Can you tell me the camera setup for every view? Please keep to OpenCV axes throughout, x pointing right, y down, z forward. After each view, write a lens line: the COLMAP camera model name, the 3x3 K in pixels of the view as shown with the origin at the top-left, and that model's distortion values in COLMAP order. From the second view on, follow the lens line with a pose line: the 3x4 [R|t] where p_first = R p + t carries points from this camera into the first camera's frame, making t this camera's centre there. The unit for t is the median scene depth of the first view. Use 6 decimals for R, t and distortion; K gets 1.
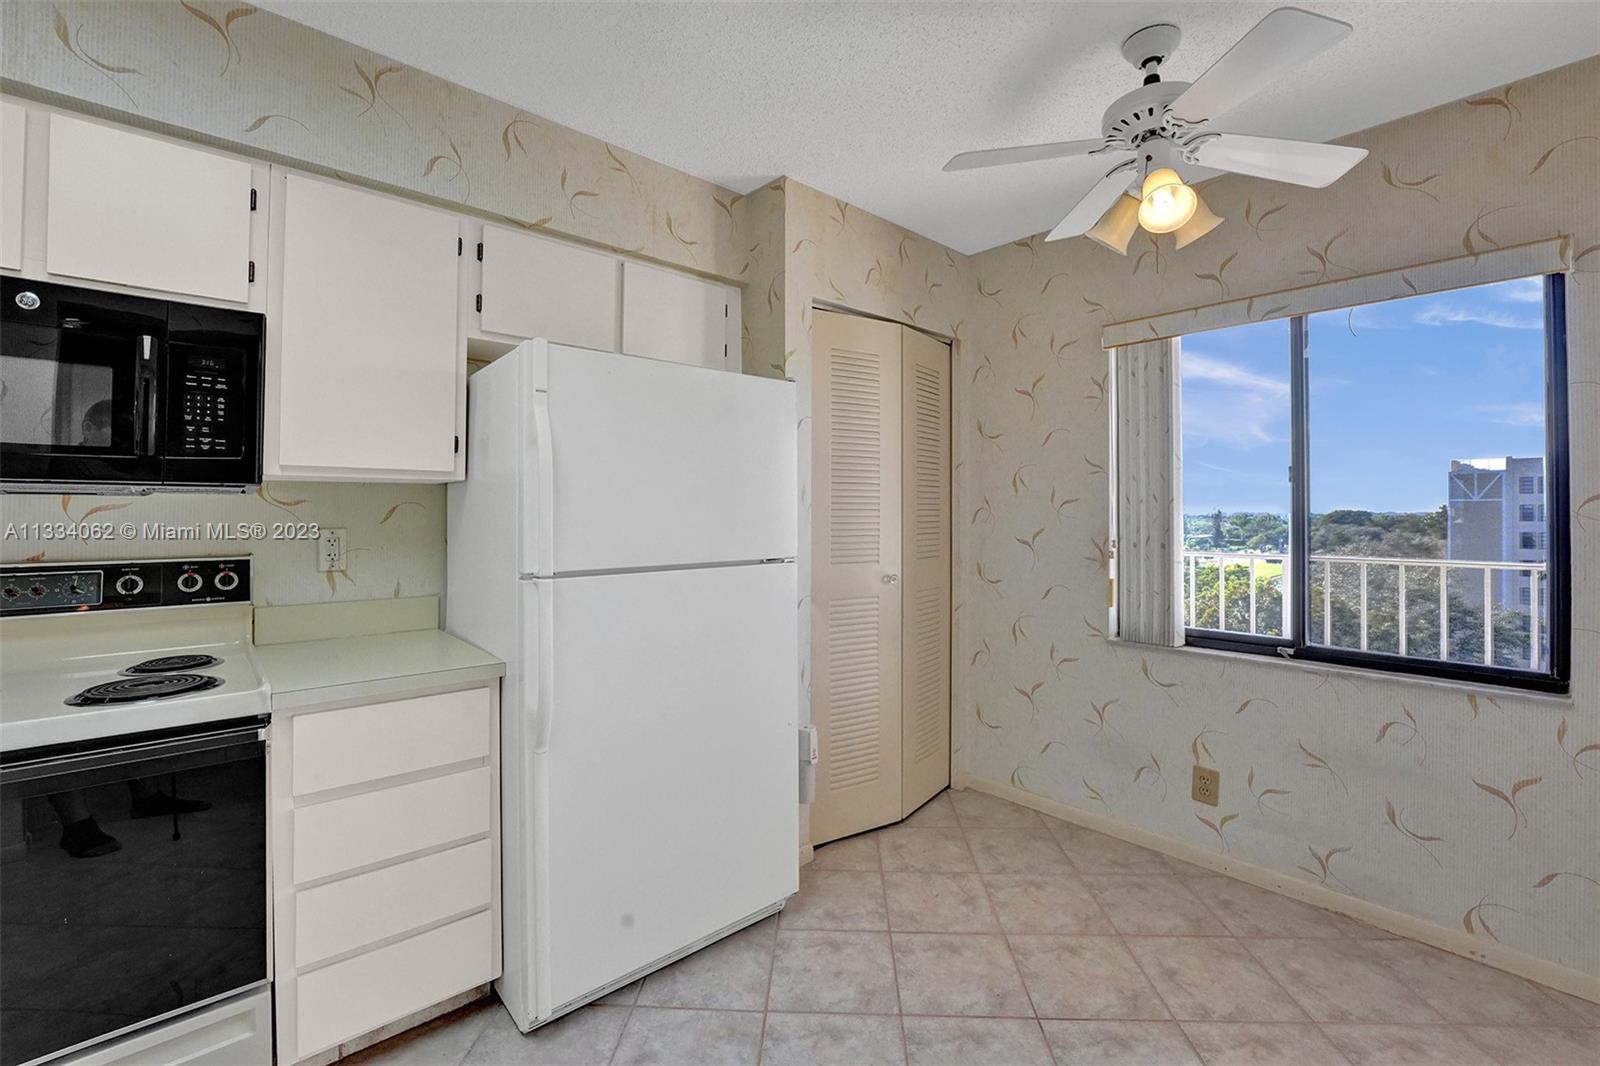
lens RADIAL K [[693.4, 0, 802.5], [0, 693.4, 500.2], [0, 0, 1]] dist [-0.016900, 0.000257]
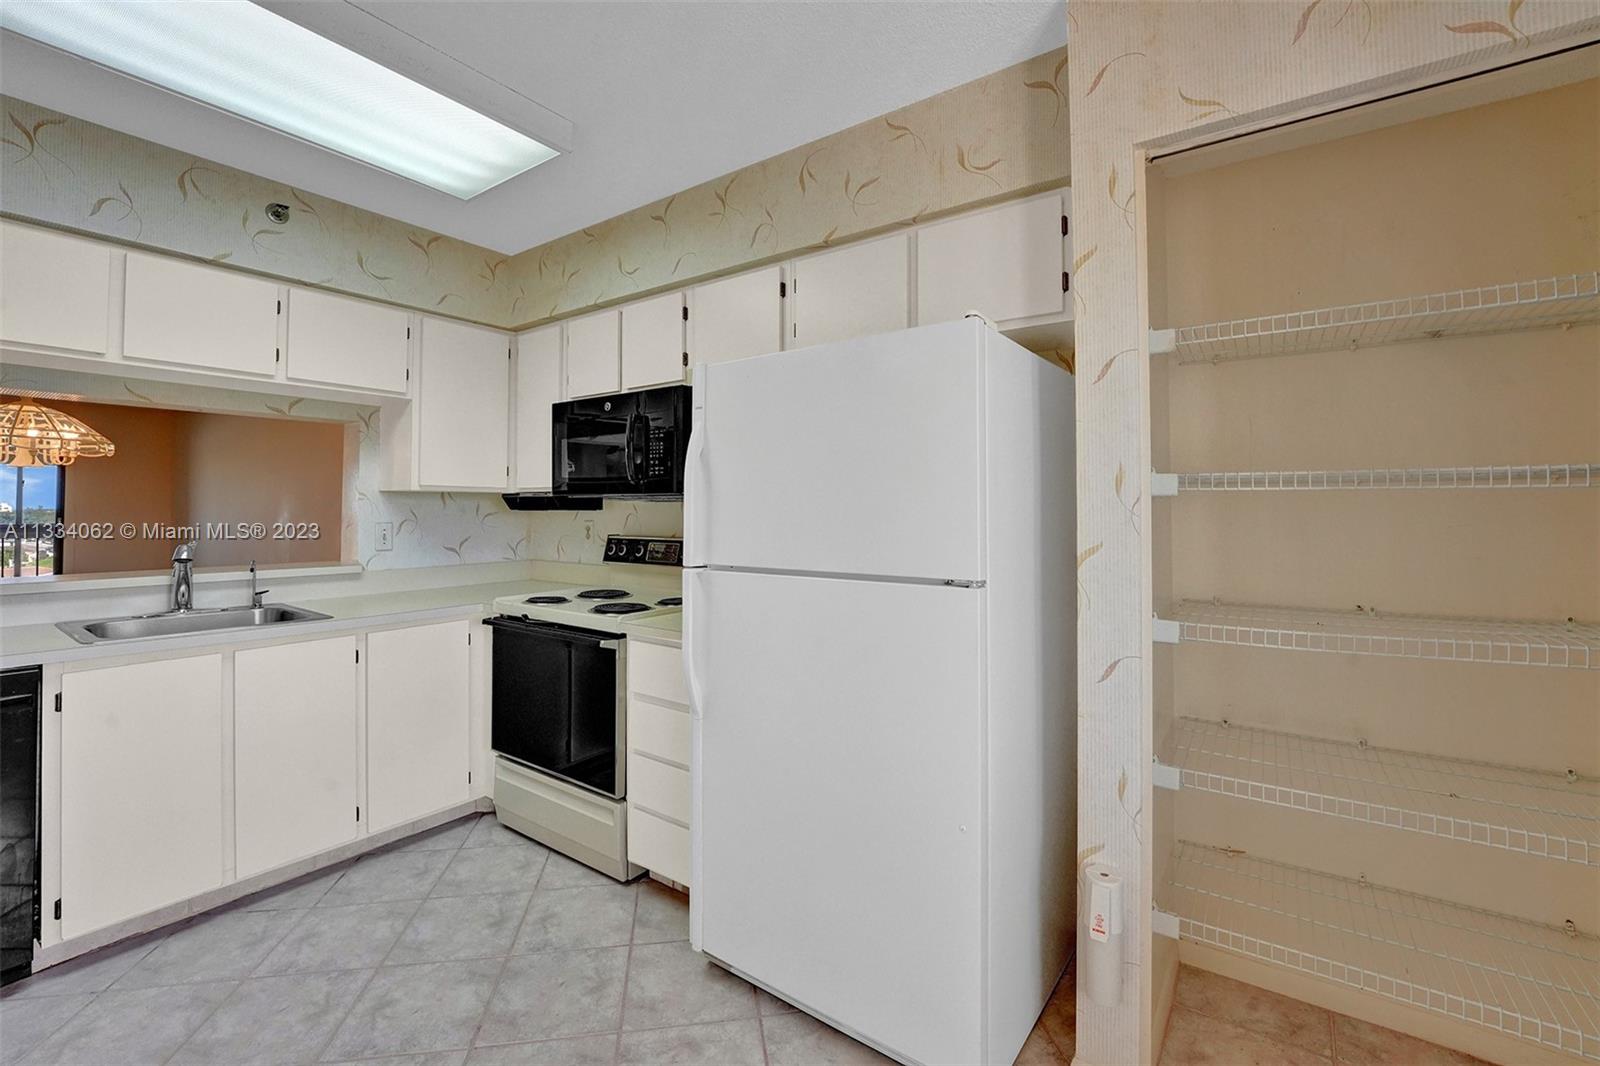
lens RADIAL K [[679.9, 0, 802.5], [0, 679.9, 496.6], [0, 0, 1]] dist [-0.018294, 0.000456]
pose [[0.213706, -0.021111, -0.976670, 0.733914], [0.013905, 0.999731, -0.018567, 0.014934], [0.976799, -0.009613, 0.213942, 0.878279]]
